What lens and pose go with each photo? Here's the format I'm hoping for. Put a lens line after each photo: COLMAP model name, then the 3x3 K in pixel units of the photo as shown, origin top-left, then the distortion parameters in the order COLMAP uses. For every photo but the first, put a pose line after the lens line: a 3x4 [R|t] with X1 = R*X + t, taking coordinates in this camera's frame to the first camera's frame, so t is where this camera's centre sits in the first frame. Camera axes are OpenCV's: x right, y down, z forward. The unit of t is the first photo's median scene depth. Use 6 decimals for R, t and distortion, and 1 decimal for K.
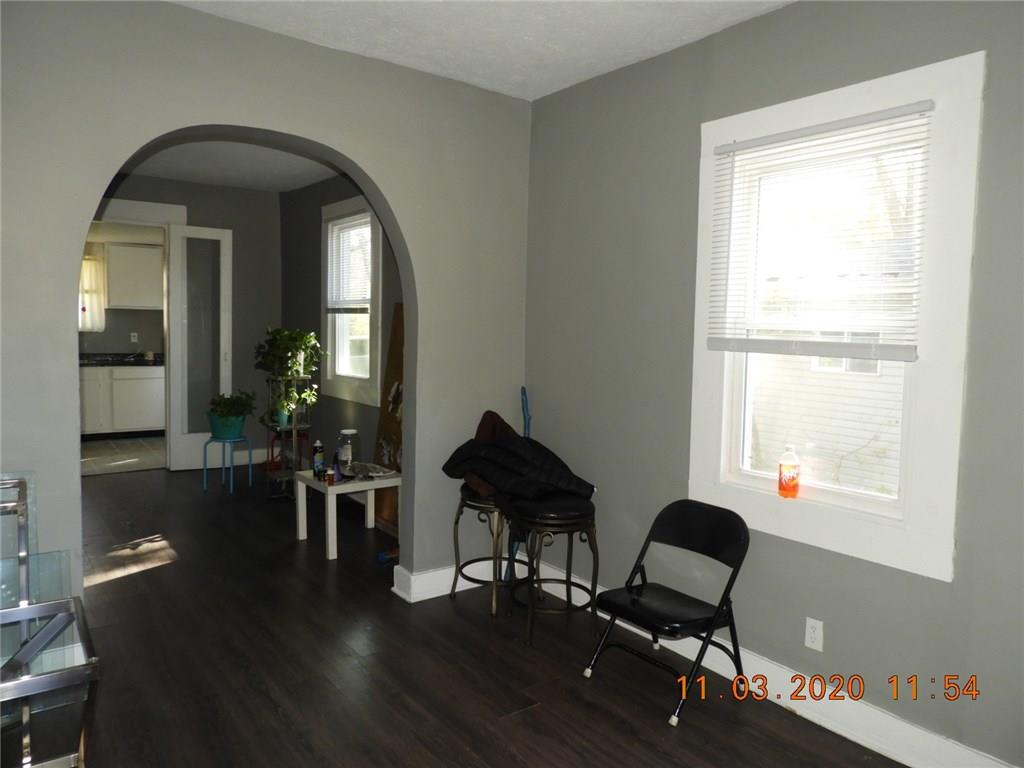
lens RADIAL K [[724.8, 0, 516.9], [0, 724.8, 385.5], [0, 0, 1]] dist [0.006592, -0.007850]
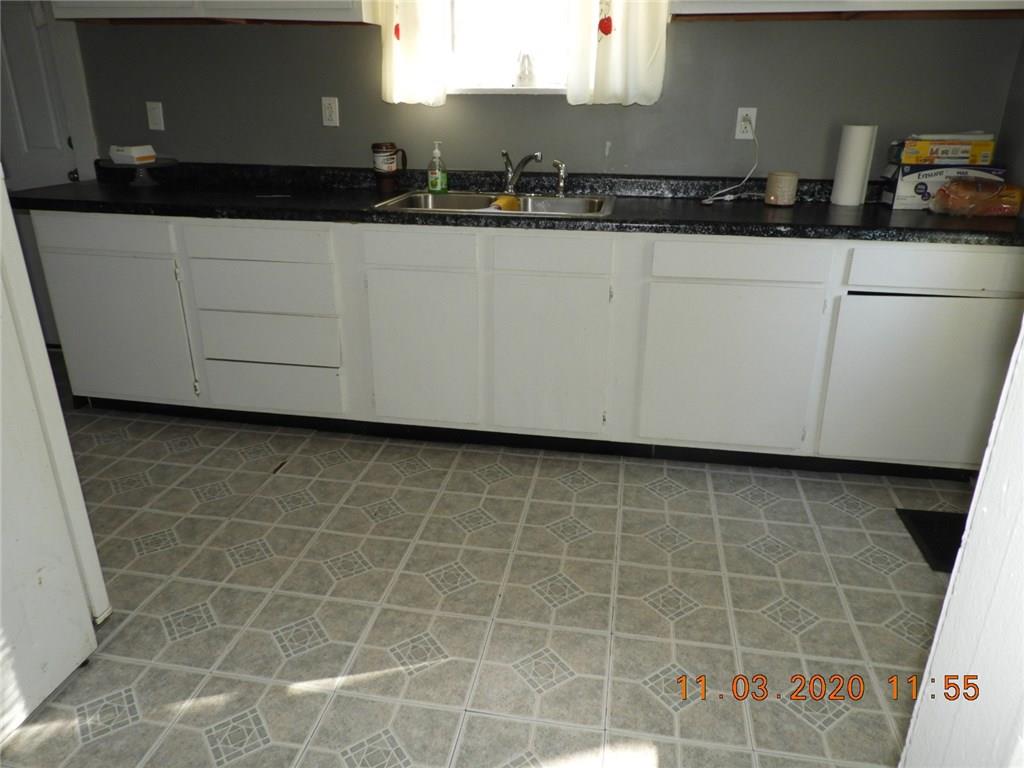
lens RADIAL K [[724.8, 0, 513.4], [0, 724.8, 387.8], [0, 0, 1]] dist [0.006592, -0.007850]
pose [[0.693810, 0.248151, -0.676053, -0.552830], [-0.051317, 0.953407, 0.297291, -0.070592], [0.718327, -0.171570, 0.674218, 1.079344]]
